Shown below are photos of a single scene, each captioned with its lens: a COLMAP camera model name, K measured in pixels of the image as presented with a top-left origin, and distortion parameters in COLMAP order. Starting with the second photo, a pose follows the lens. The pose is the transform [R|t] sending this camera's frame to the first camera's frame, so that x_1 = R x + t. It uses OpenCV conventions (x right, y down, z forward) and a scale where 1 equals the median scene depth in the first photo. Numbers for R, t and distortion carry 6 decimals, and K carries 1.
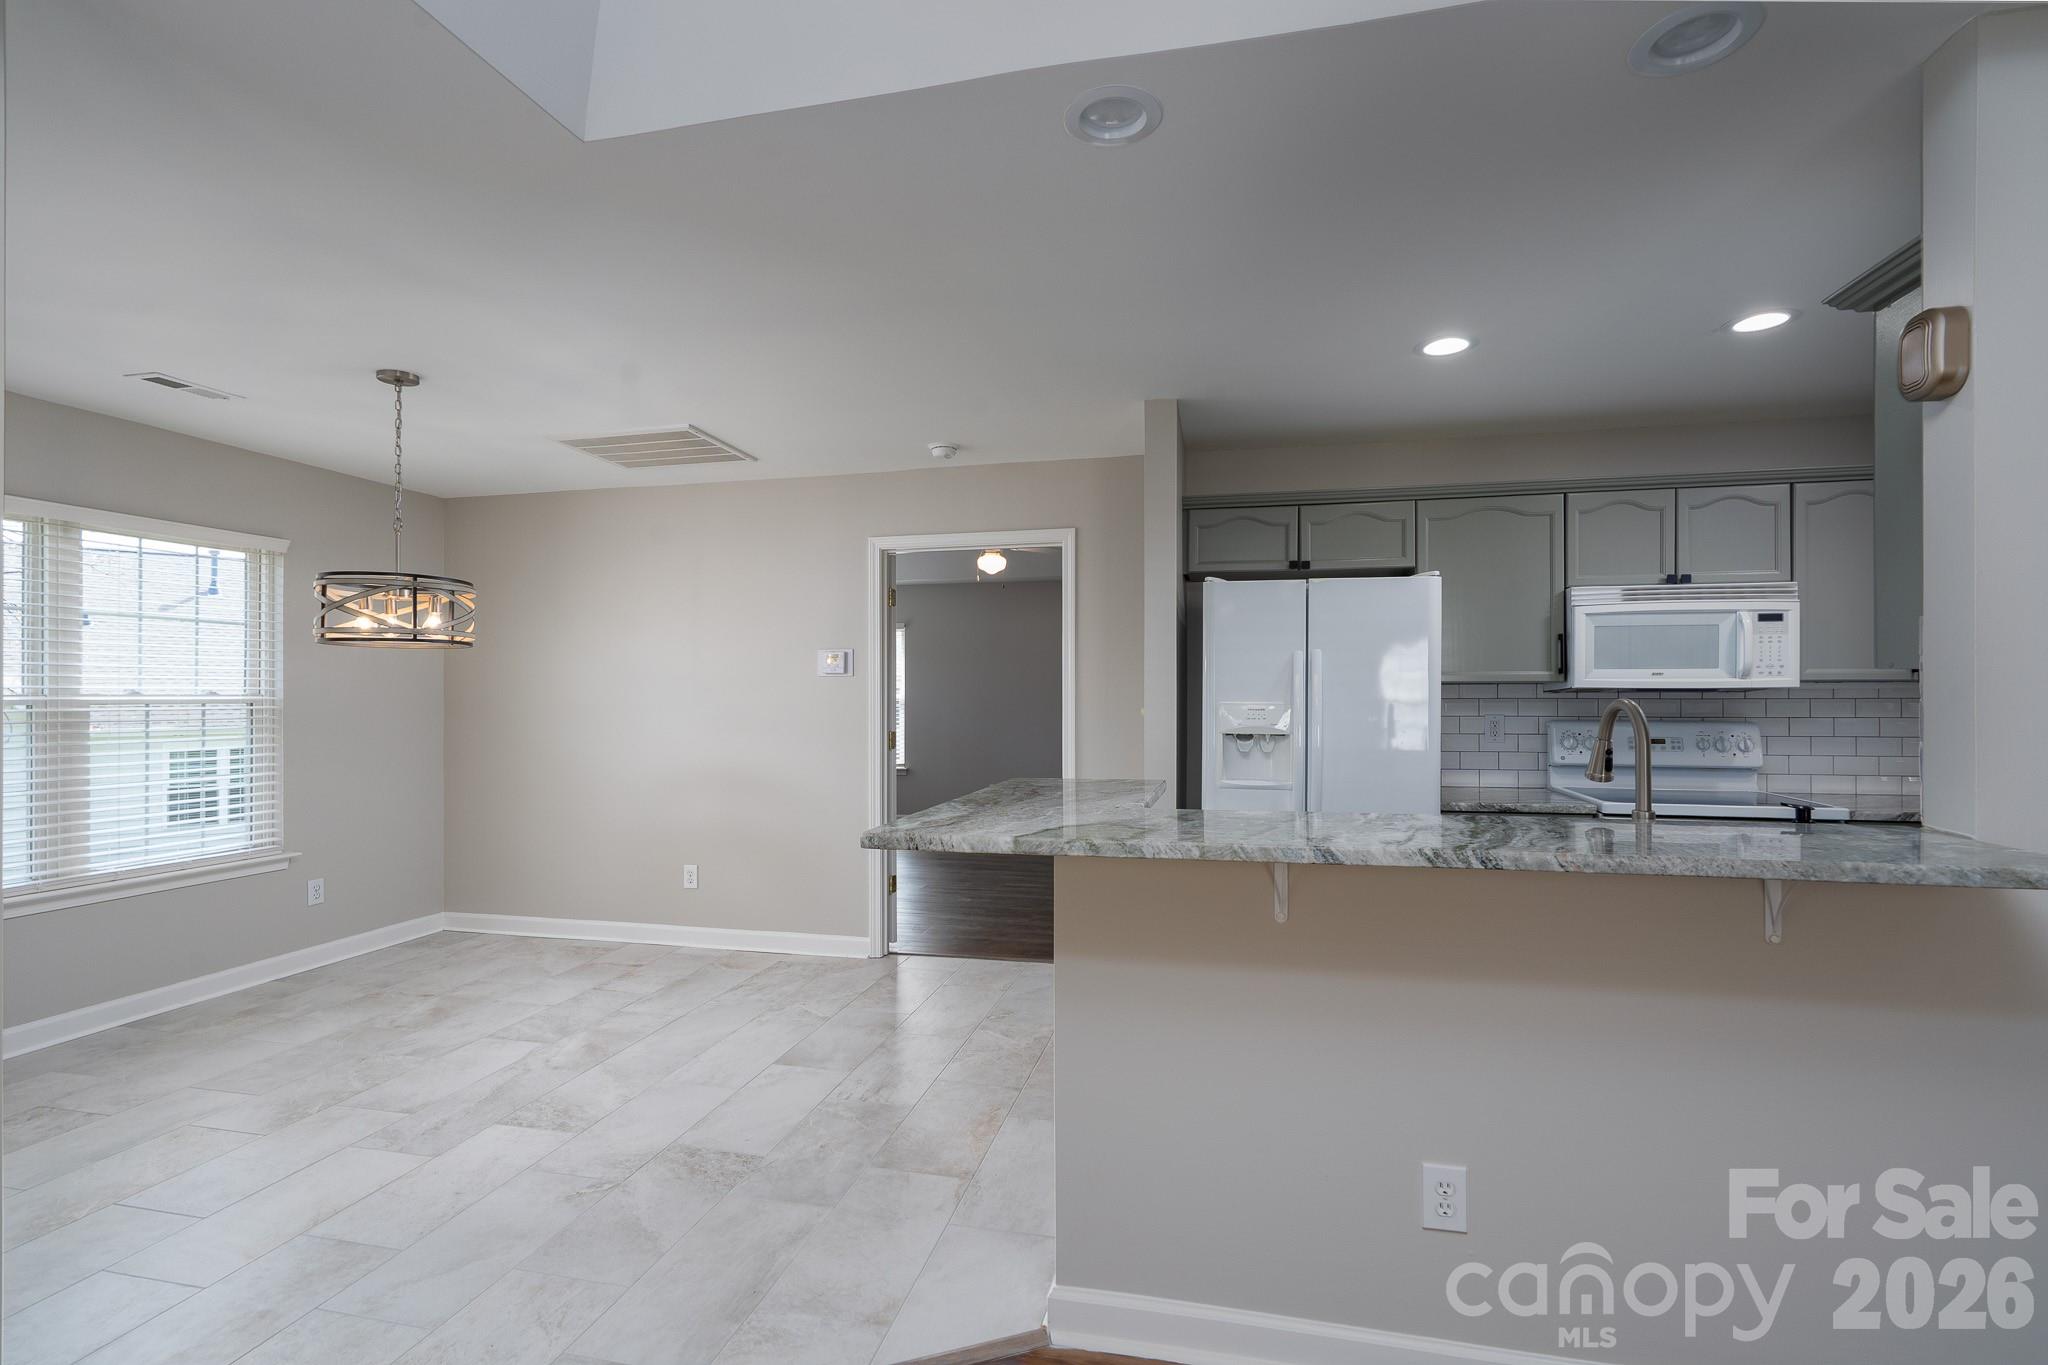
lens RADIAL K [[939.7, 0, 1030.4], [0, 939.7, 668.6], [0, 0, 1]] dist [-0.001719, -0.002176]
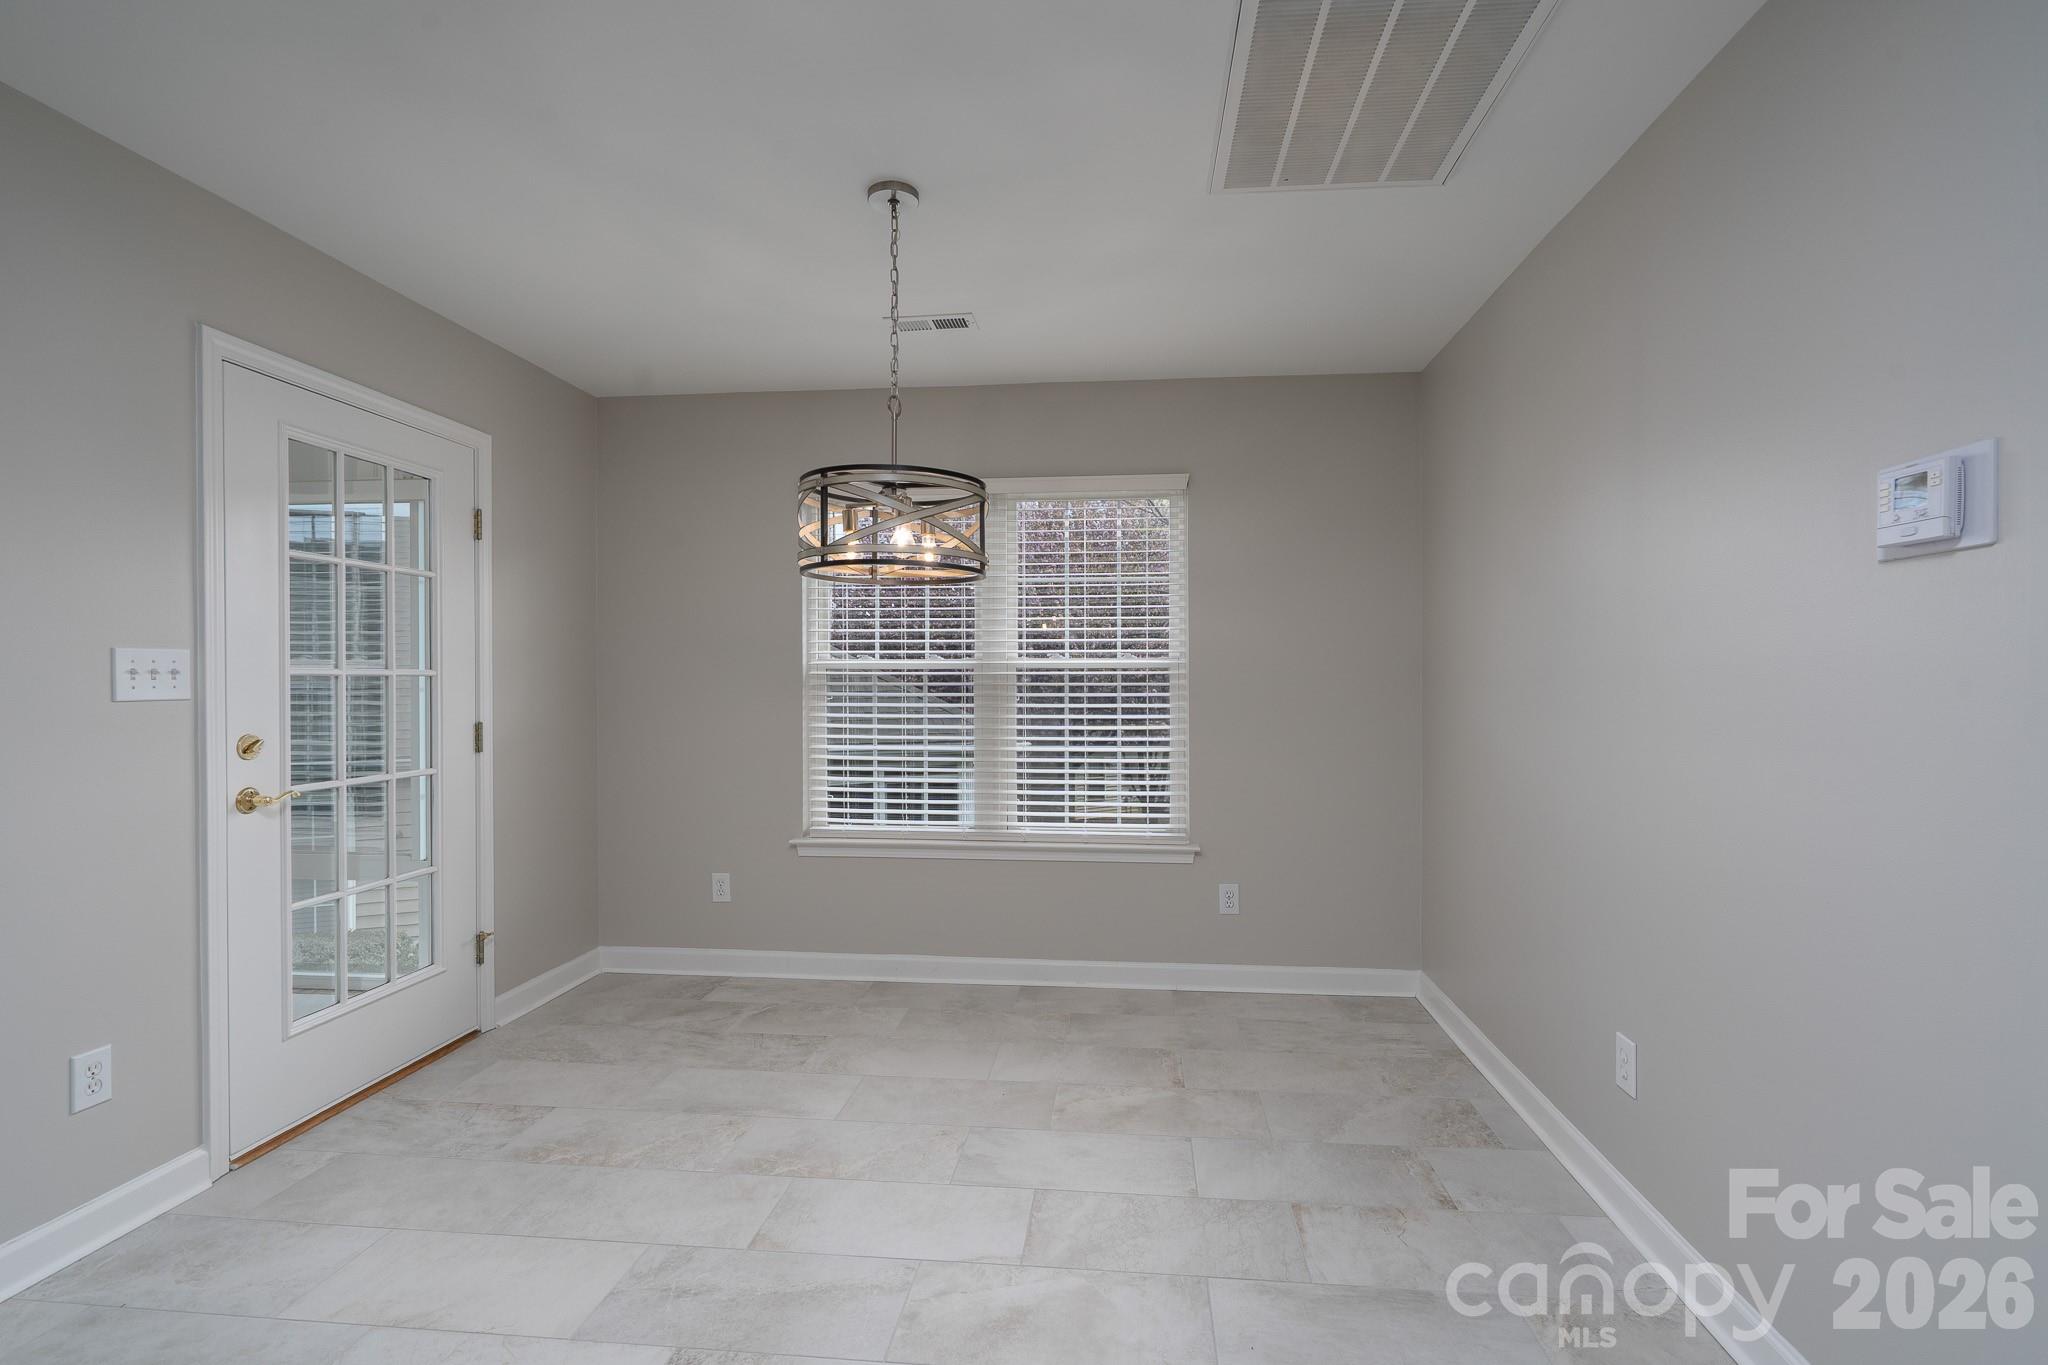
lens RADIAL K [[939.7, 0, 1025.9], [0, 939.7, 681.2], [0, 0, 1]] dist [-0.001719, -0.002176]
pose [[0.129008, 0.000078, -0.991644, 0.041971], [0.026986, 0.999629, 0.003590, 0.049974], [0.991276, -0.027224, 0.128958, 0.927837]]
